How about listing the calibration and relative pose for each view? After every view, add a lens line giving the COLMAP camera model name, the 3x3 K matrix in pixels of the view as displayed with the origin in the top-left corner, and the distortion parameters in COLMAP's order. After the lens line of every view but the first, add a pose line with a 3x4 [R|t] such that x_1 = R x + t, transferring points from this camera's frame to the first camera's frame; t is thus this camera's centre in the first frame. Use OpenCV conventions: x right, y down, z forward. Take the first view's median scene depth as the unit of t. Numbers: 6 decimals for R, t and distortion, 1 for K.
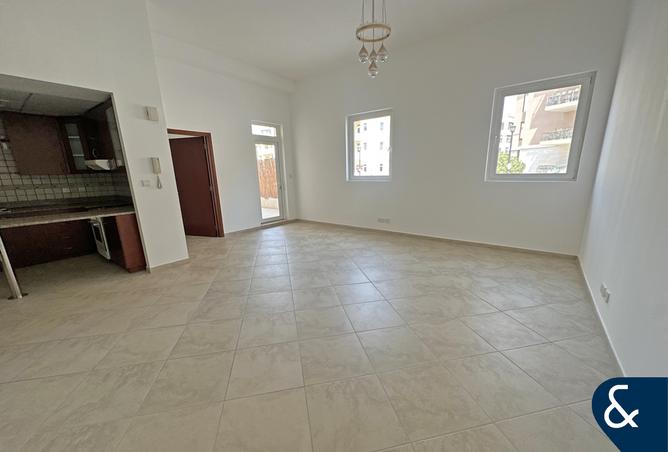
lens RADIAL K [[265.9, 0, 333.3], [0, 265.9, 237.0], [0, 0, 1]] dist [-0.001046, -0.000150]
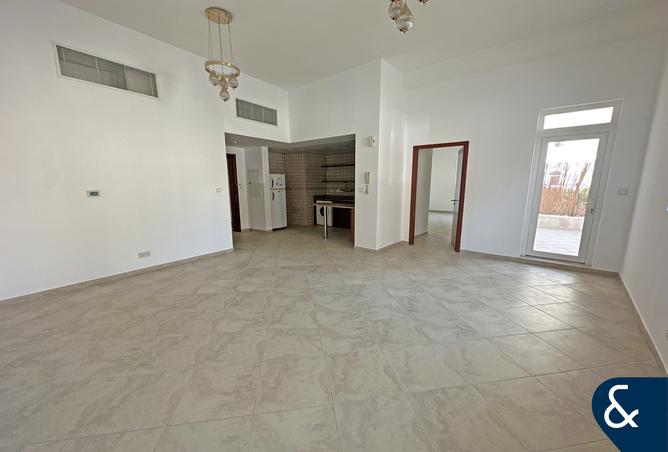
lens RADIAL K [[265.9, 0, 333.3], [0, 265.9, 237.0], [0, 0, 1]] dist [-0.001046, -0.000150]
pose [[-0.046475, 0.219153, -0.974583, 0.749093], [-0.238873, 0.944893, 0.223867, -0.233512], [0.969938, 0.243206, 0.008436, 0.850107]]
